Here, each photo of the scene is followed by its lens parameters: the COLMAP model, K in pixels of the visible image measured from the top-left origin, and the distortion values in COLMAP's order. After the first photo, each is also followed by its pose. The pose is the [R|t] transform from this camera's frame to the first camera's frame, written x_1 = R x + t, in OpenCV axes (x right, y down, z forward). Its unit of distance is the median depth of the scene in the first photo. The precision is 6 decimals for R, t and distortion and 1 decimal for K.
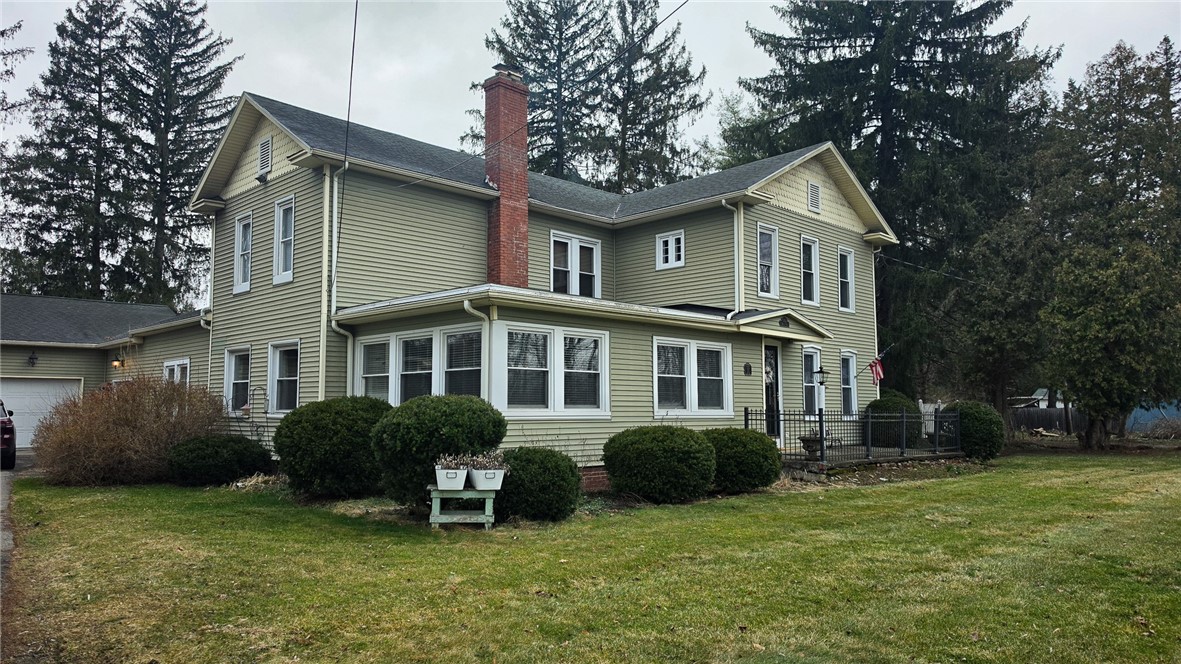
lens RADIAL K [[824.2, 0, 589.3], [0, 824.2, 333.4], [0, 0, 1]] dist [0.002230, 0.000096]
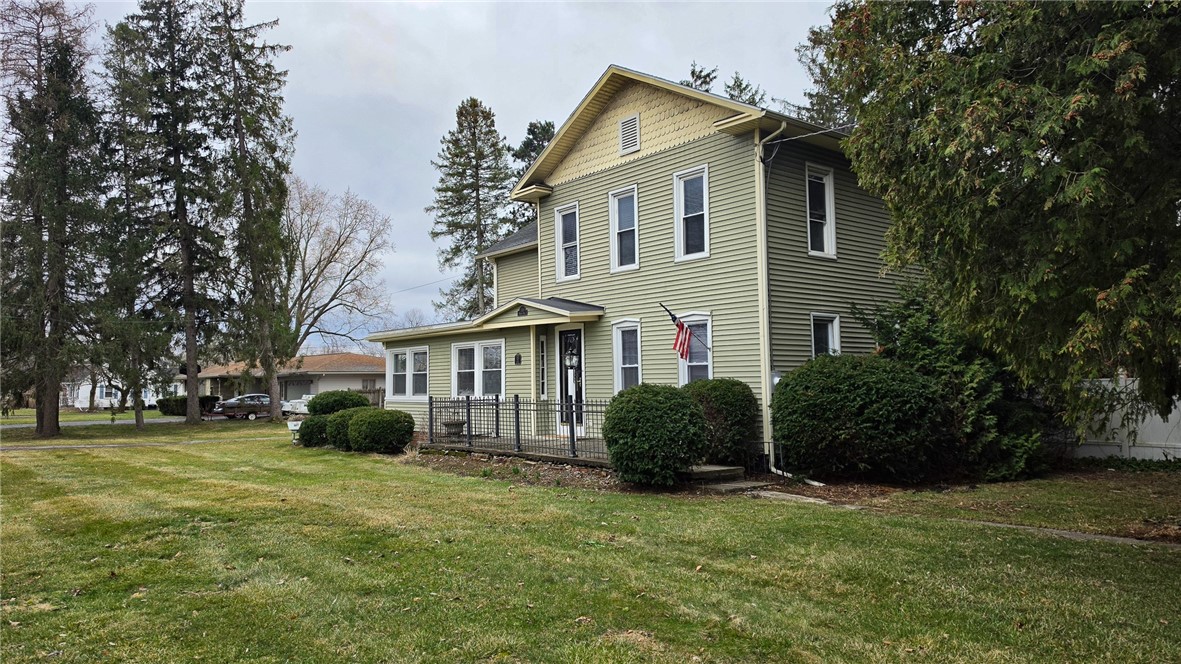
lens RADIAL K [[824.2, 0, 589.0], [0, 824.2, 330.0], [0, 0, 1]] dist [0.002230, 0.000096]
pose [[-0.122939, -0.083524, -0.988893, 1.217097], [0.073767, 0.992926, -0.093035, 0.108981], [0.989669, -0.084385, -0.115908, 1.199390]]
